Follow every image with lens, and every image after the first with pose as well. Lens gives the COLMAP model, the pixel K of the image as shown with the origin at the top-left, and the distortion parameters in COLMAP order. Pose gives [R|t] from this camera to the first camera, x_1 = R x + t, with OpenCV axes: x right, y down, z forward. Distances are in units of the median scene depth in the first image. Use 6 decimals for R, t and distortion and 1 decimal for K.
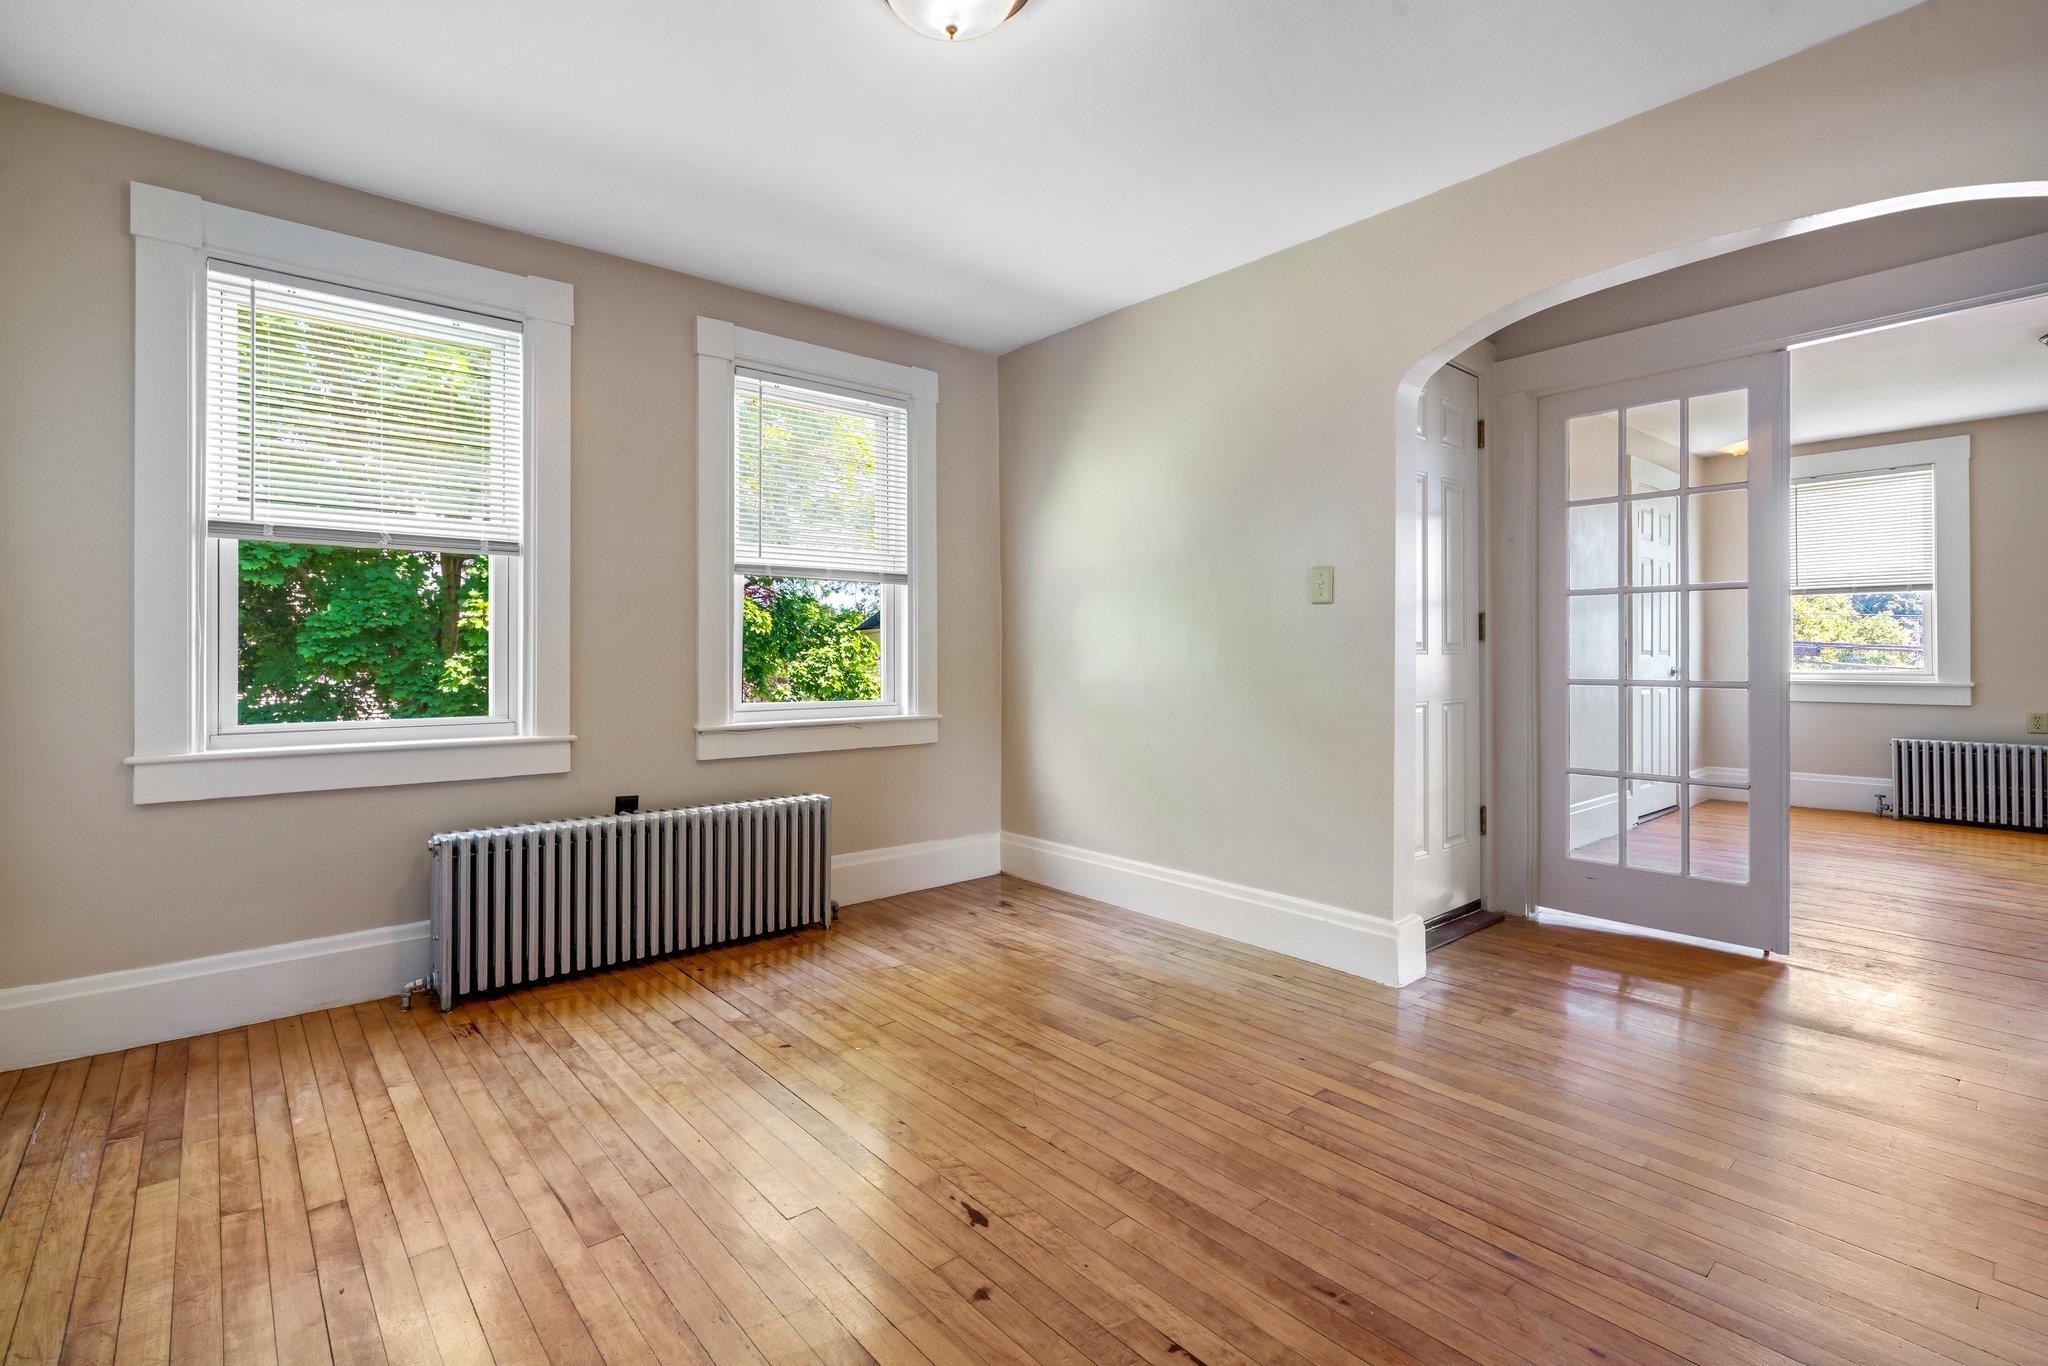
lens RADIAL K [[953.7, 0, 1023.0], [0, 953.7, 650.9], [0, 0, 1]] dist [0.000753, 0.000373]
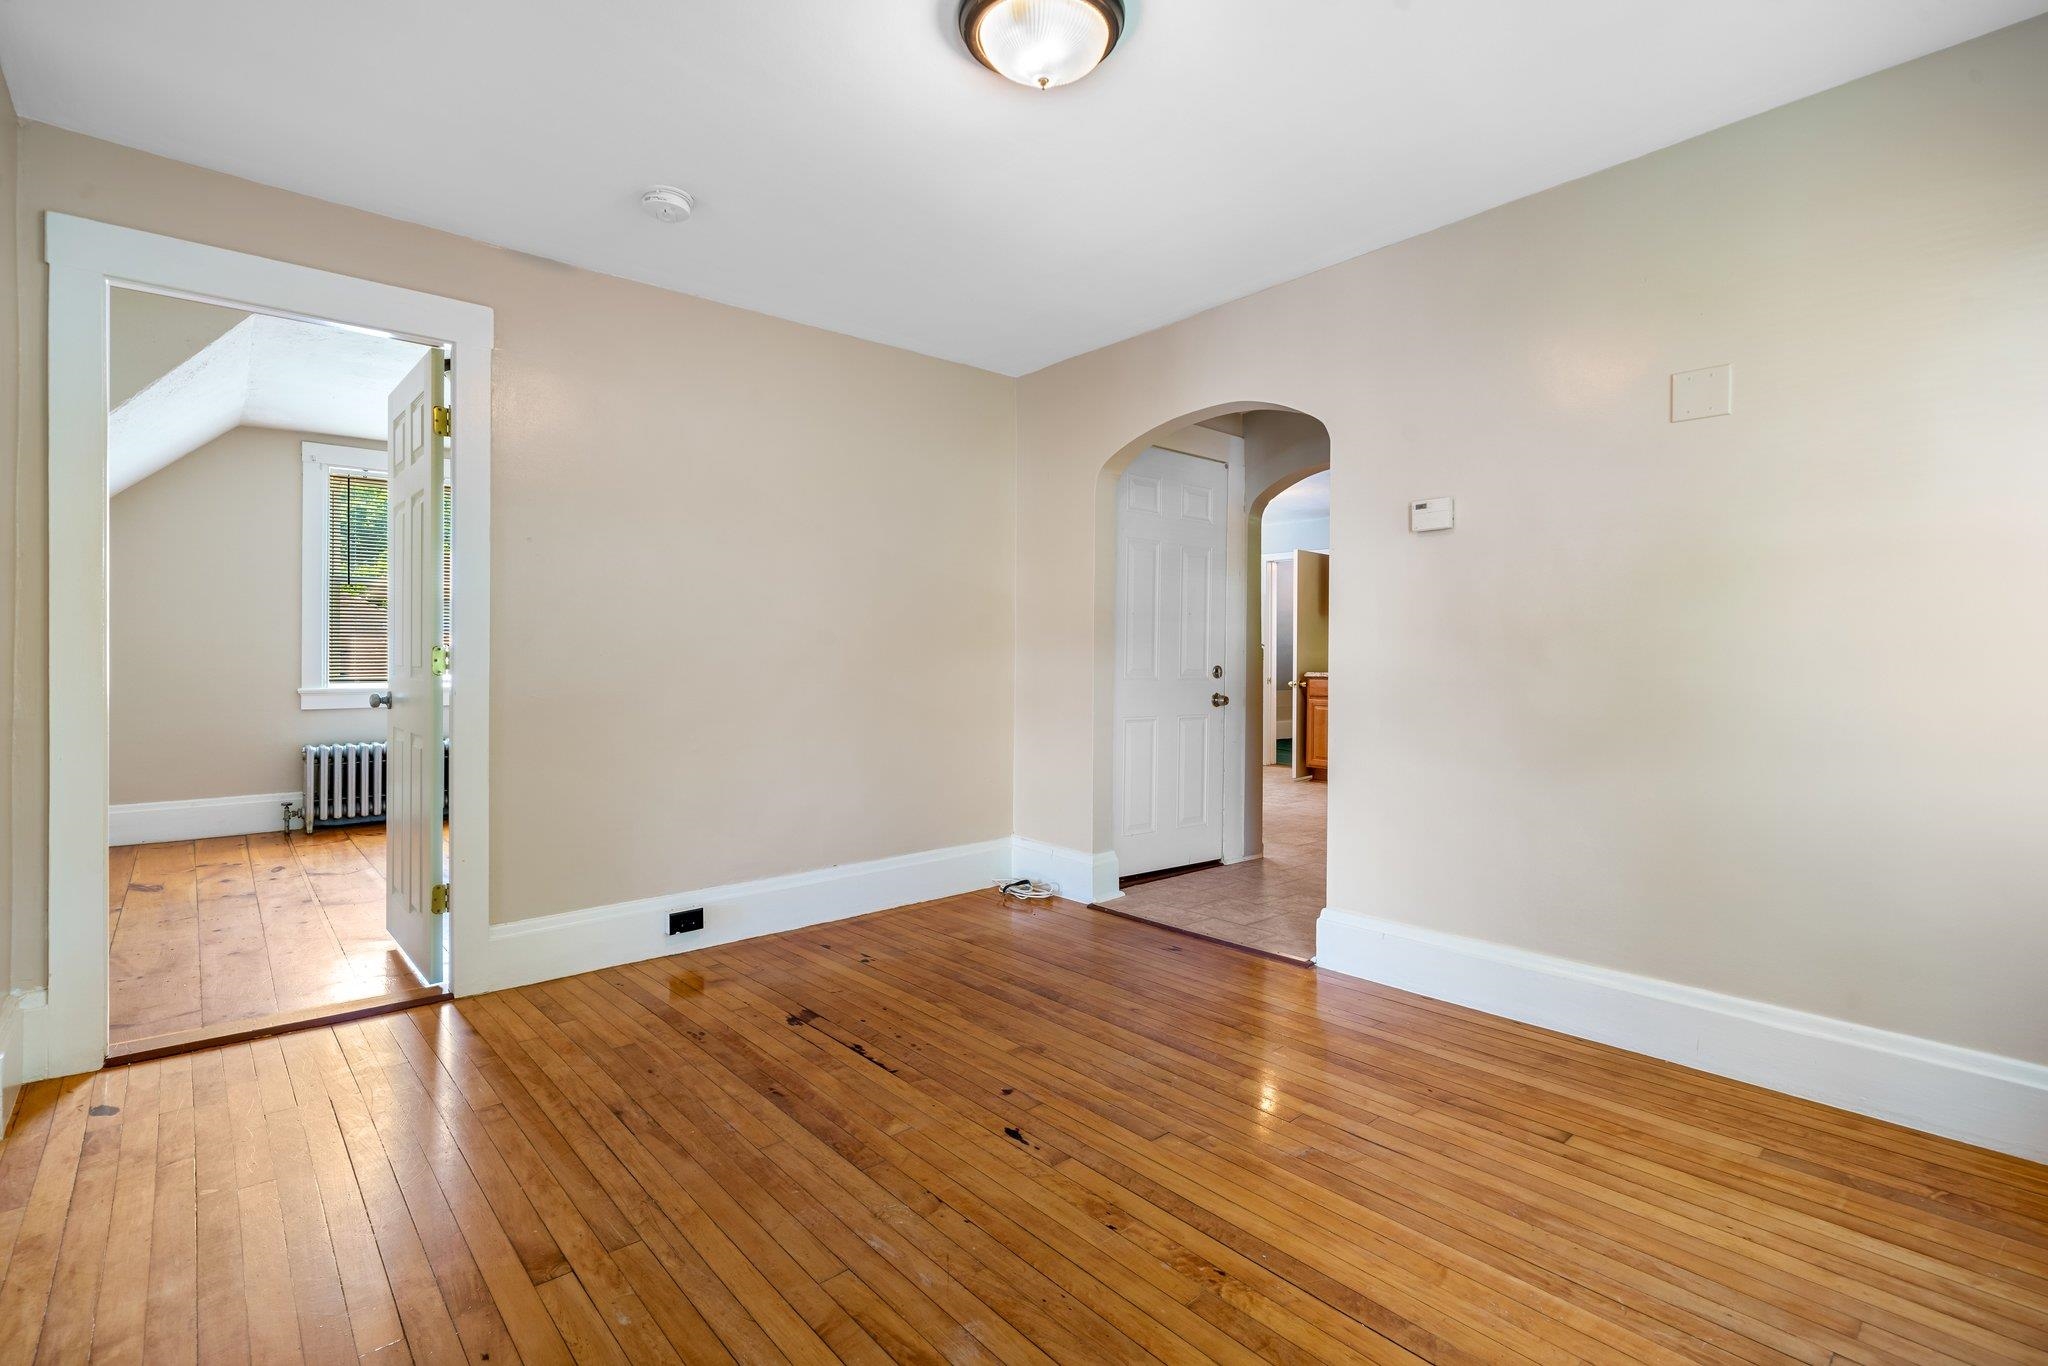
lens RADIAL K [[953.7, 0, 1023.0], [0, 953.7, 650.9], [0, 0, 1]] dist [0.000753, 0.000373]
pose [[-0.999989, -0.002328, -0.004095, -0.050970], [-0.002291, 0.999957, -0.009017, -0.009114], [0.004116, -0.009007, -0.999951, 2.129658]]
